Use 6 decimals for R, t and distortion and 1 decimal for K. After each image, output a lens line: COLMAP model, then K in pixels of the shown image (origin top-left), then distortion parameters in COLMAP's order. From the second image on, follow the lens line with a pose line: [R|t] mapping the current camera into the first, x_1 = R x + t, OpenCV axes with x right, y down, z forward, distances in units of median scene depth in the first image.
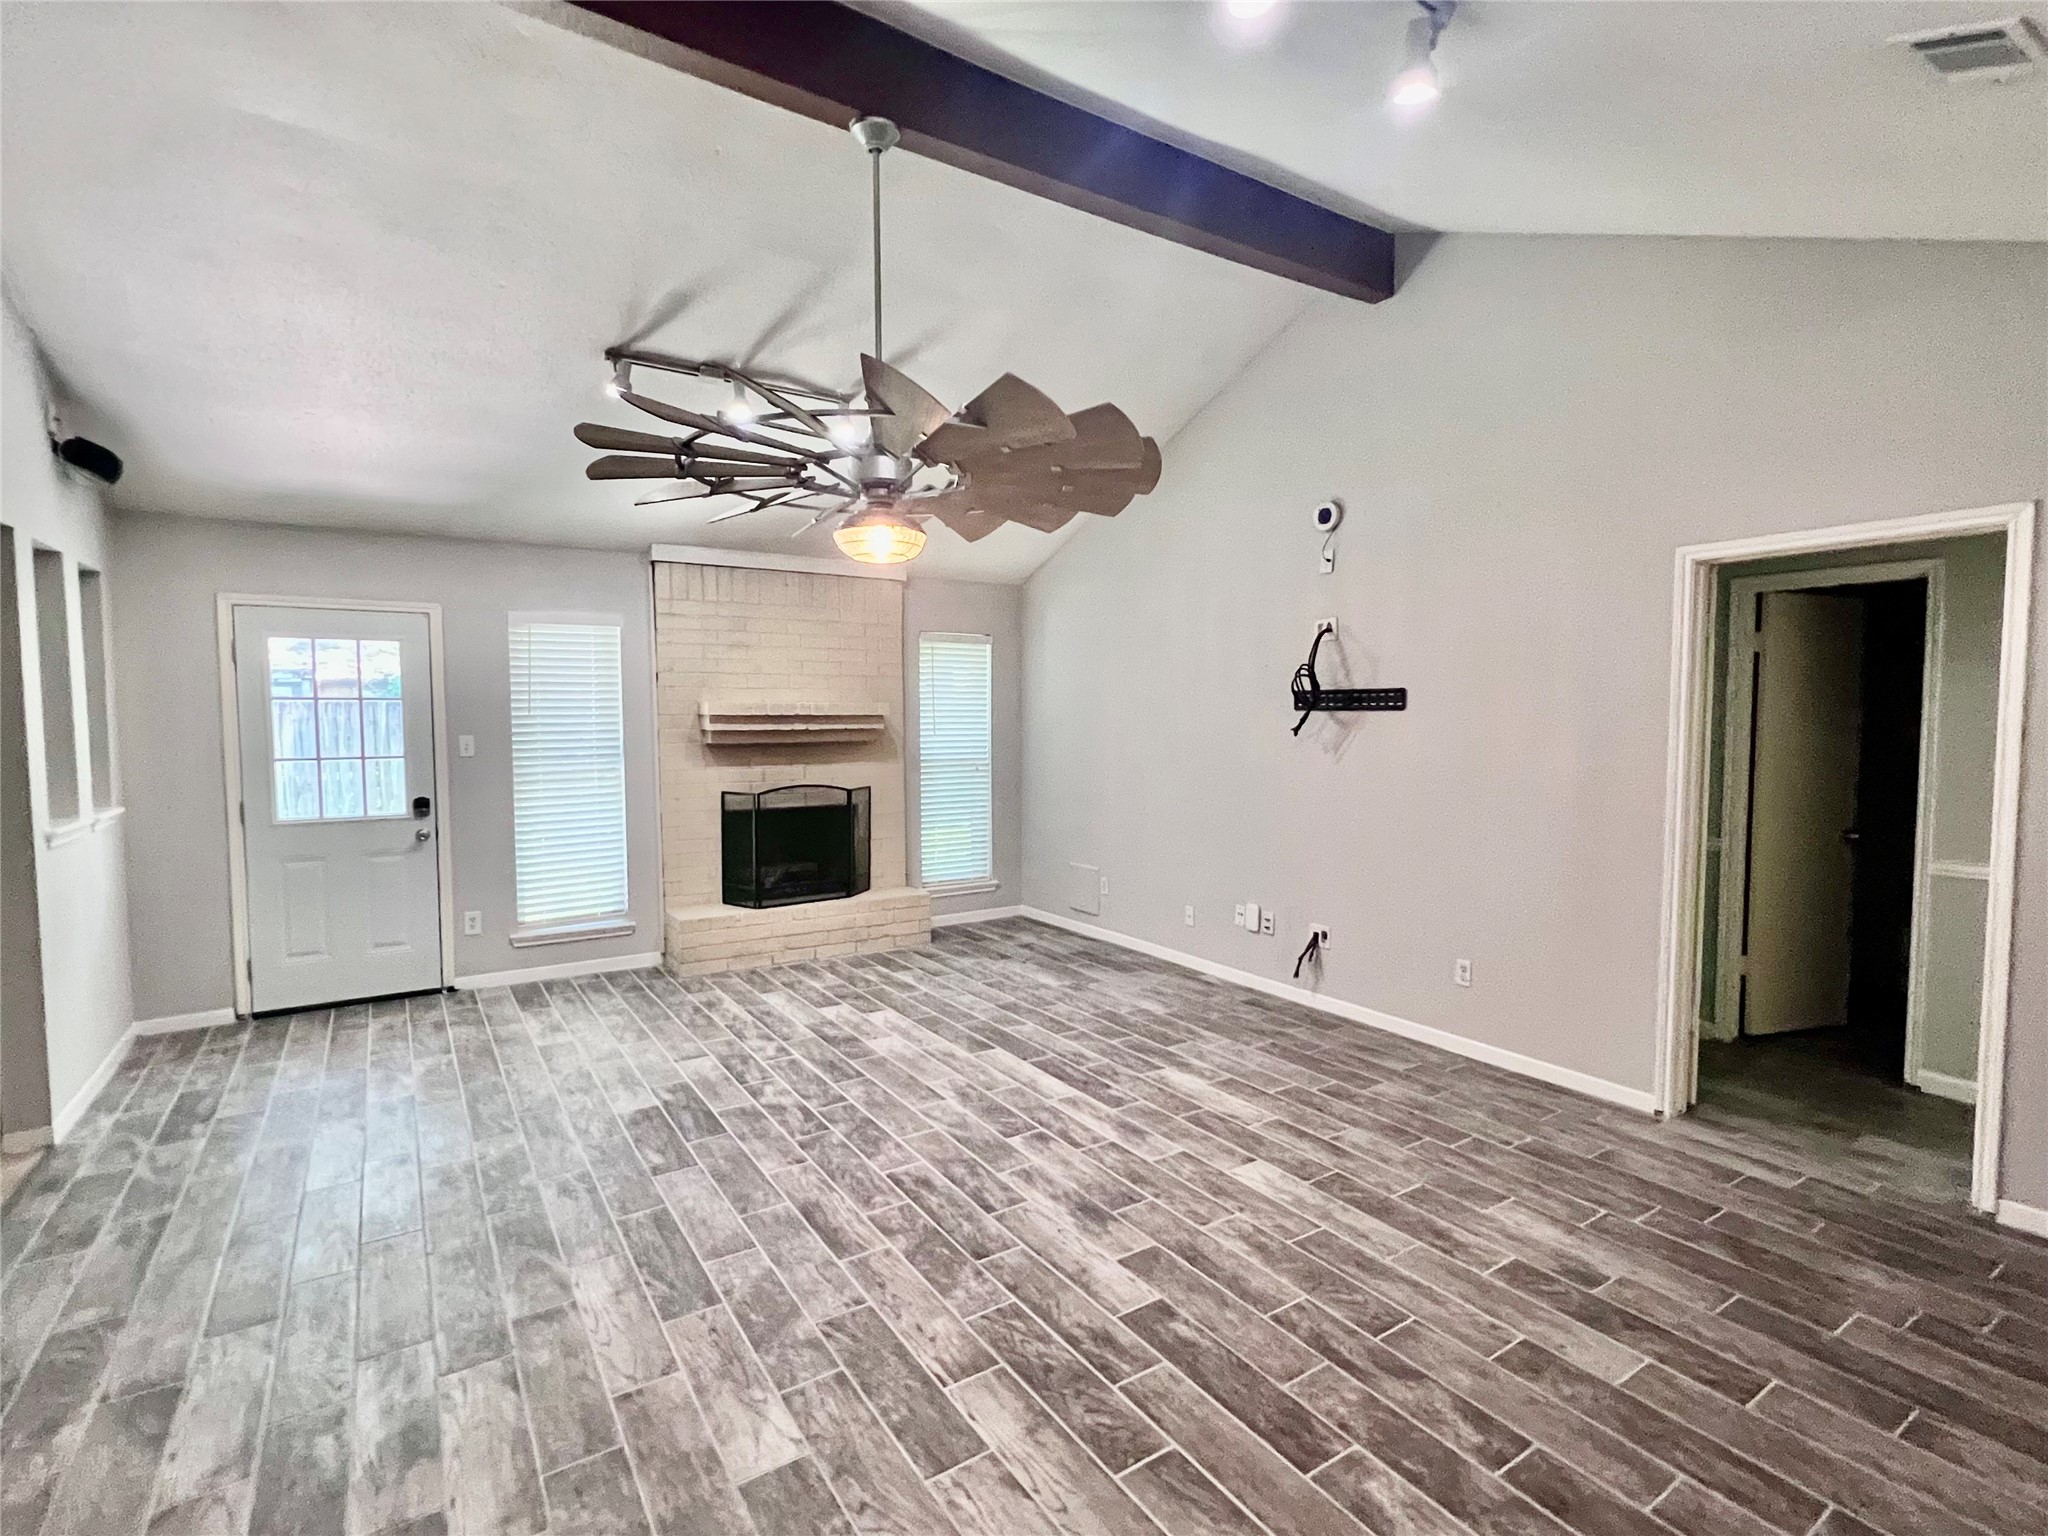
lens RADIAL K [[976.2, 0, 1025.9], [0, 976.2, 774.4], [0, 0, 1]] dist [0.000472, 0.000445]
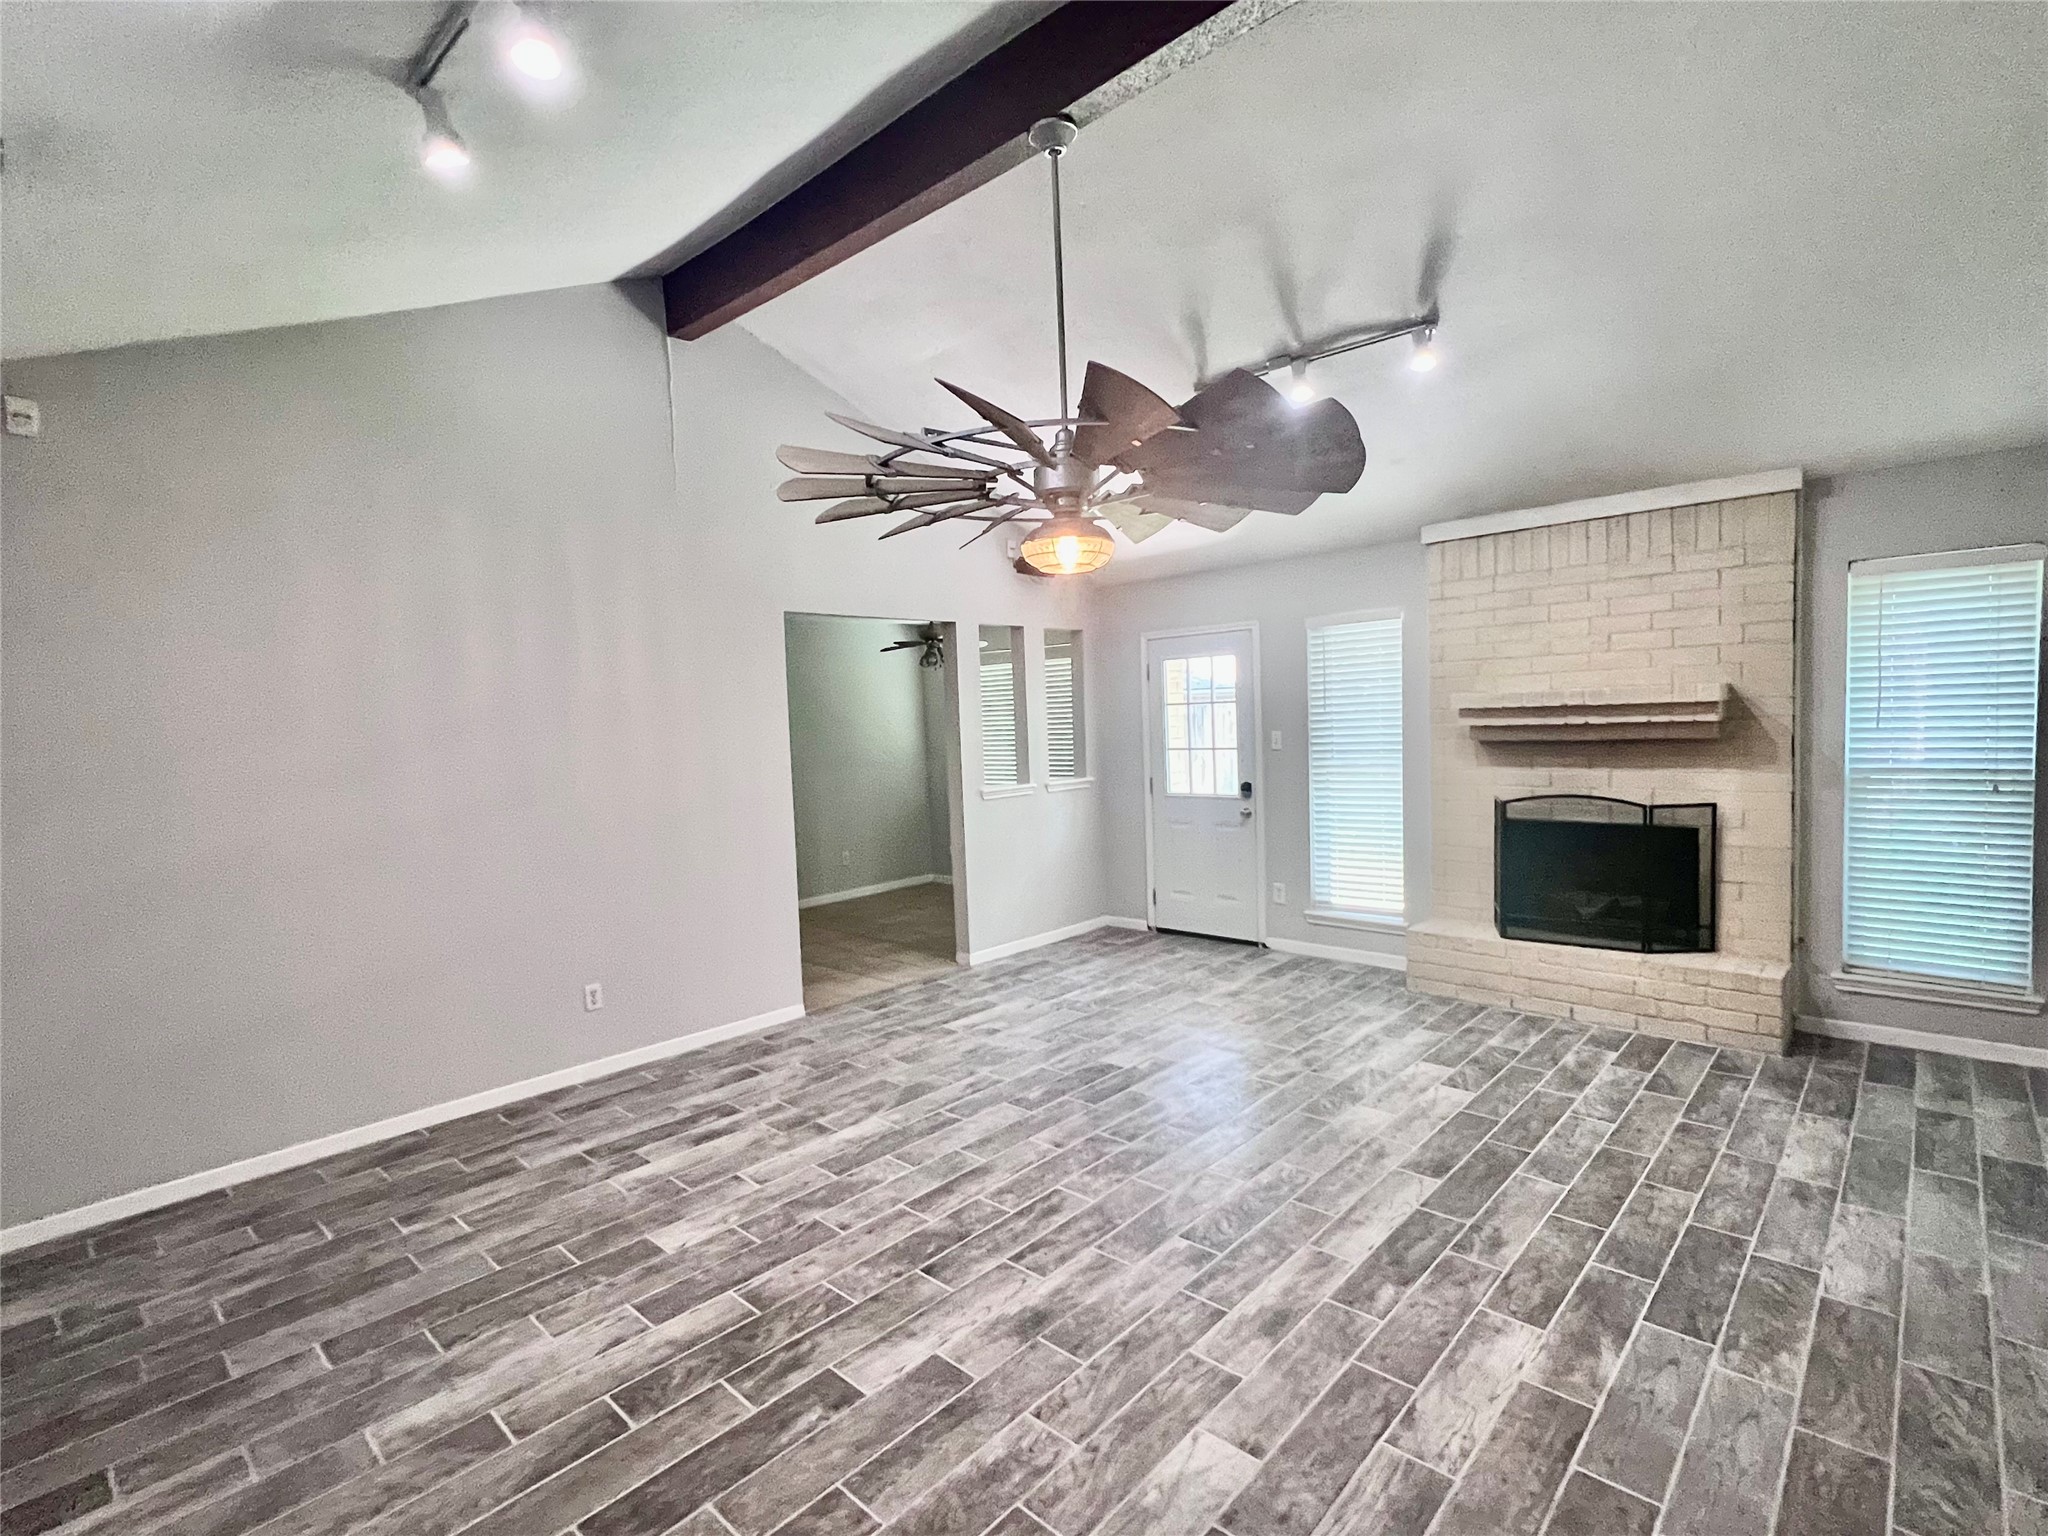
lens RADIAL K [[976.2, 0, 1025.9], [0, 976.2, 774.4], [0, 0, 1]] dist [0.000472, 0.000445]
pose [[0.232883, 0.051889, -0.971120, 0.556041], [-0.023442, 0.998585, 0.047735, -0.042143], [0.972222, 0.011648, 0.233769, 0.509792]]
